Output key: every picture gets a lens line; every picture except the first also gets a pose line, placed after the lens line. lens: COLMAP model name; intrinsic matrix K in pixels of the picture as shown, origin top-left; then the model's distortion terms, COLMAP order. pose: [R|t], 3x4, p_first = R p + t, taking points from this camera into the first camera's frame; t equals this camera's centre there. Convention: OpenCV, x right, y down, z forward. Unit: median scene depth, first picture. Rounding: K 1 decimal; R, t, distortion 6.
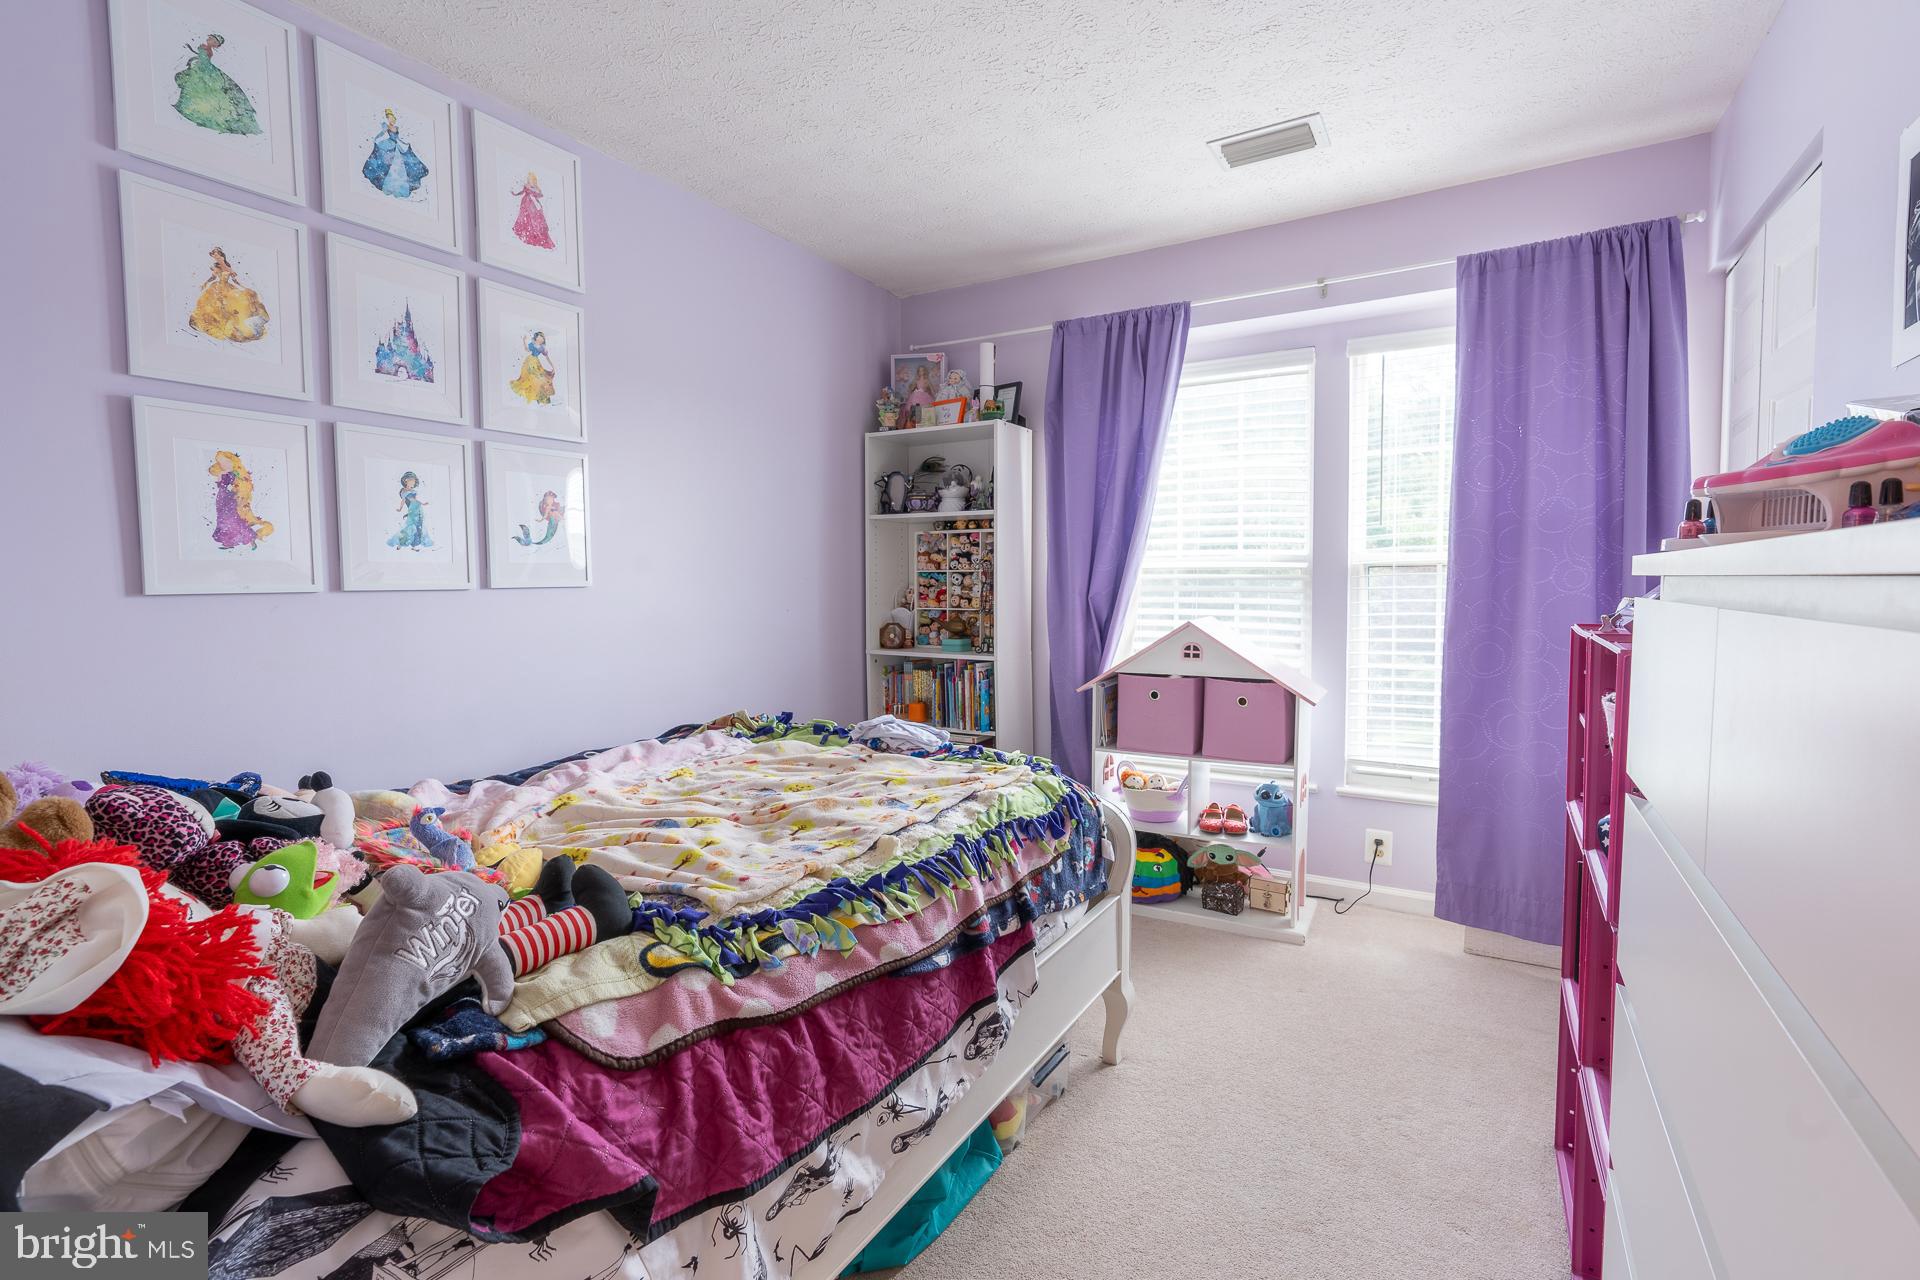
lens RADIAL K [[873.2, 0, 961.4], [0, 873.2, 631.9], [0, 0, 1]] dist [-0.007909, 0.000148]
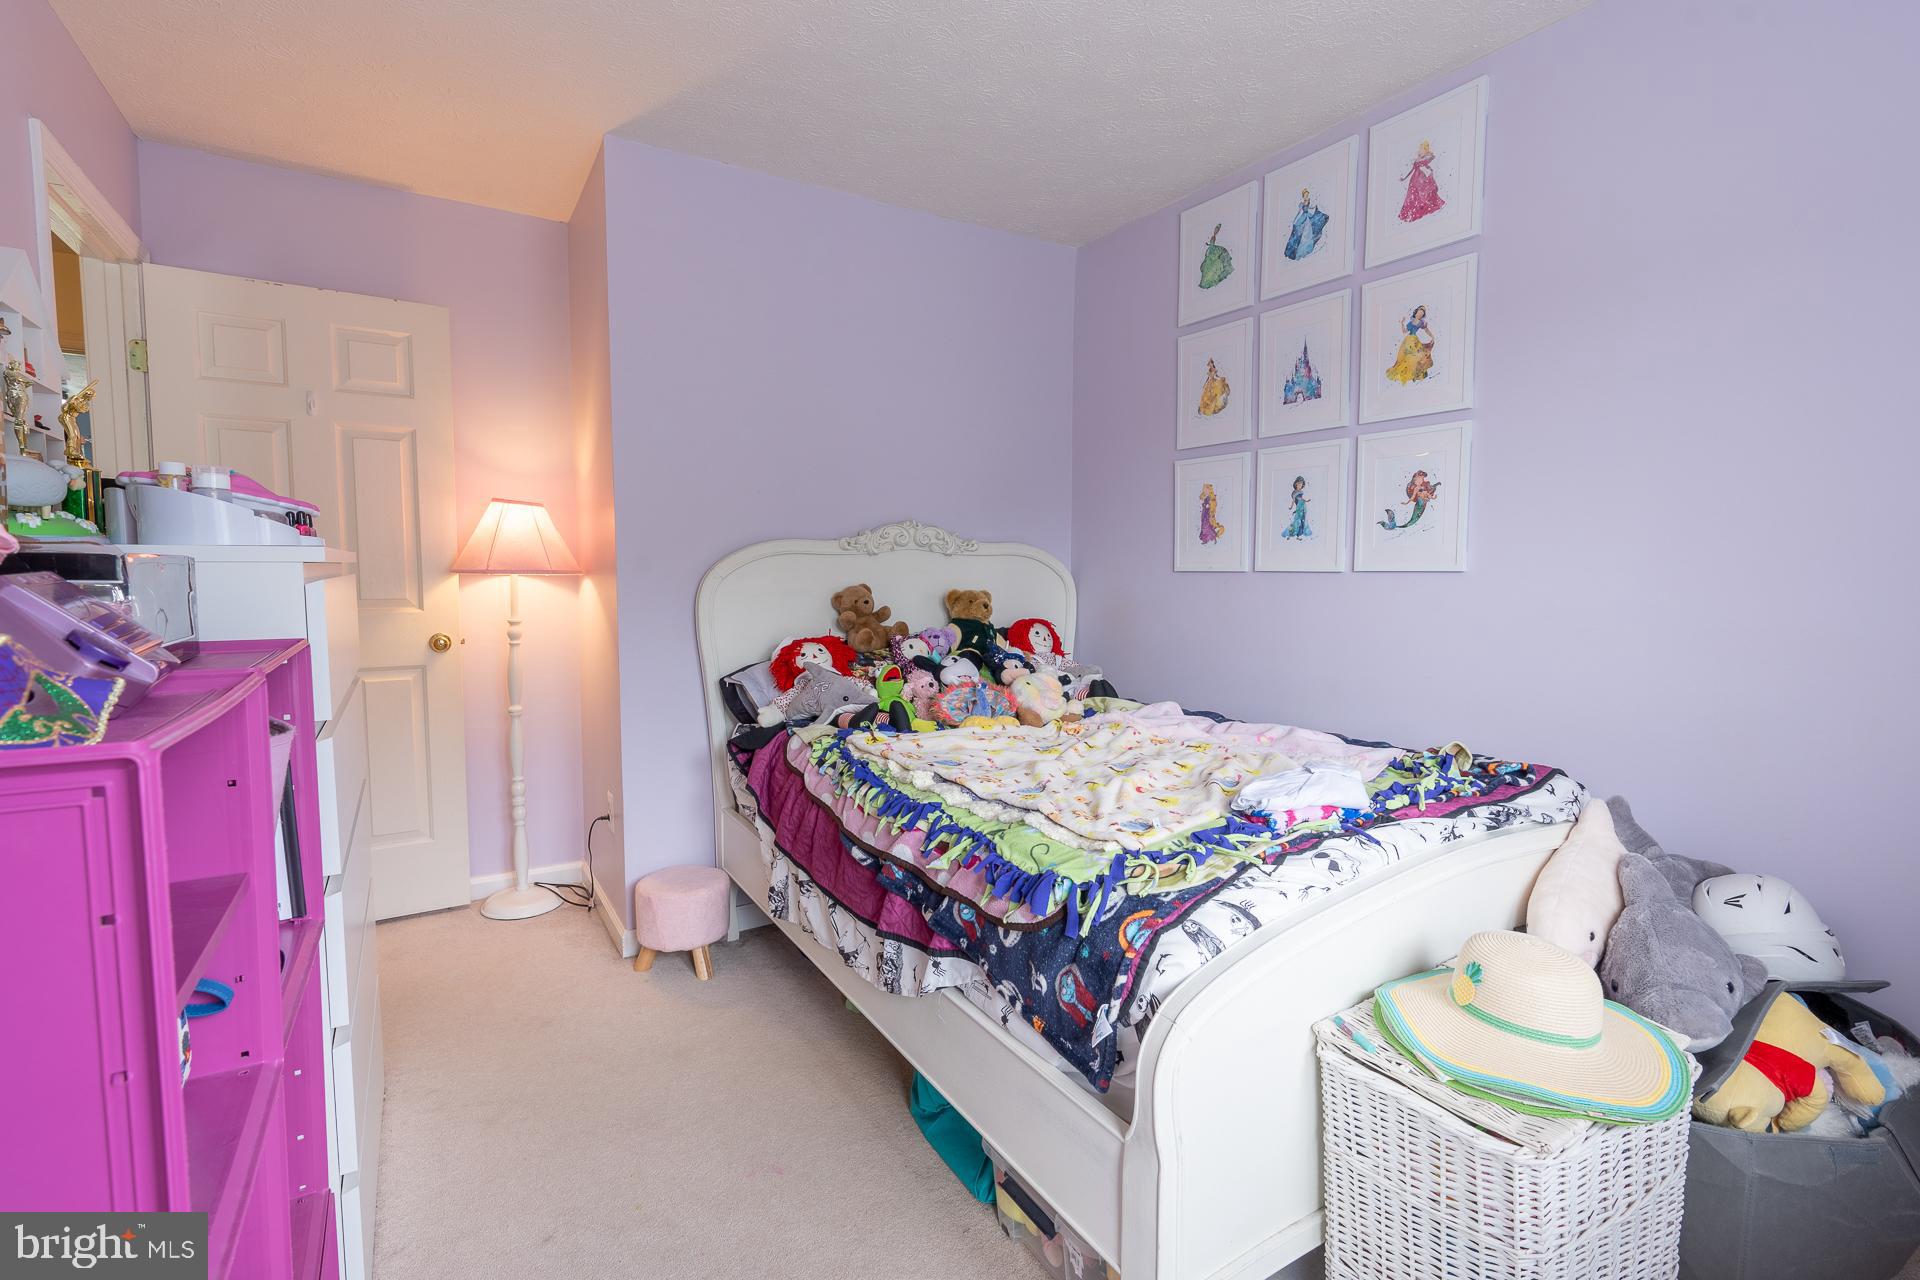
lens RADIAL K [[873.2, 0, 965.6], [0, 873.2, 631.5], [0, 0, 1]] dist [-0.007909, 0.000148]
pose [[-0.458309, 0.071637, -0.885902, 0.713838], [-0.053228, 0.992745, 0.107813, -0.073191], [0.887198, 0.096567, -0.451171, 1.167597]]
